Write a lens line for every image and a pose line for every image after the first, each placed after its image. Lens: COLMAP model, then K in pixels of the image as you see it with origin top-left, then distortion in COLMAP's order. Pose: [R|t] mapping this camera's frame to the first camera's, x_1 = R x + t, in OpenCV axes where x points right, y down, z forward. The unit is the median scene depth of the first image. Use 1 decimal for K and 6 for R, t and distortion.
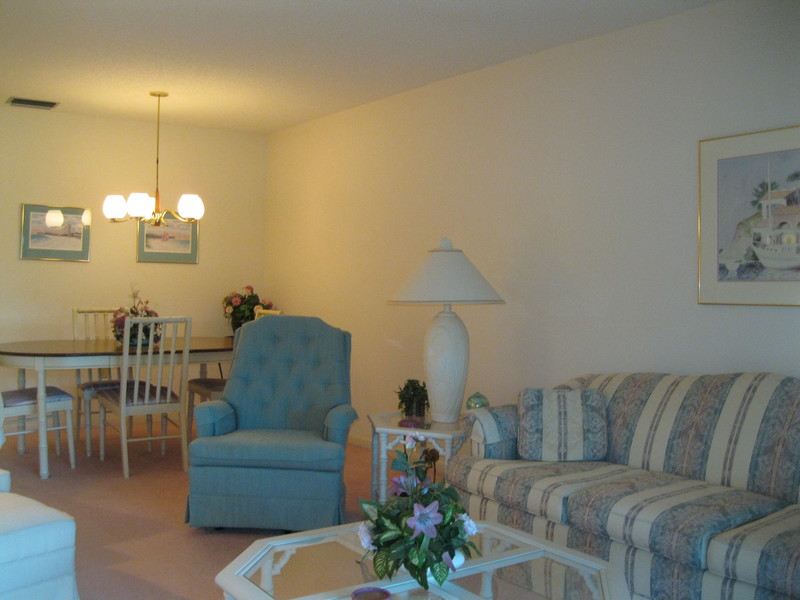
lens RADIAL K [[822.4, 0, 400.0], [0, 822.4, 300.0], [0, 0, 1]] dist [-0.108392, -0.008343]
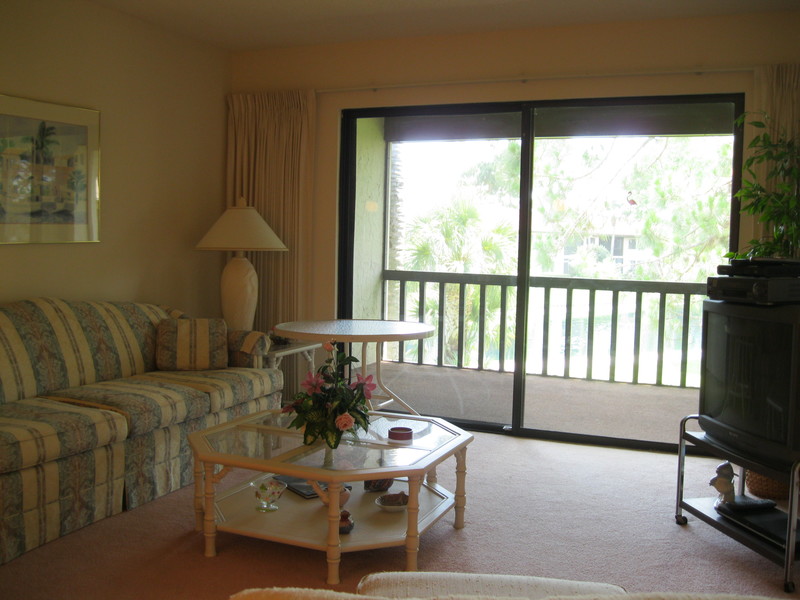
lens RADIAL K [[822.4, 0, 400.0], [0, 822.4, 300.0], [0, 0, 1]] dist [-0.108392, -0.008343]
pose [[-0.515804, -0.097429, 0.851149, -0.906143], [-0.014565, 0.994366, 0.104997, -0.045857], [-0.856583, 0.041761, -0.514317, 1.171783]]
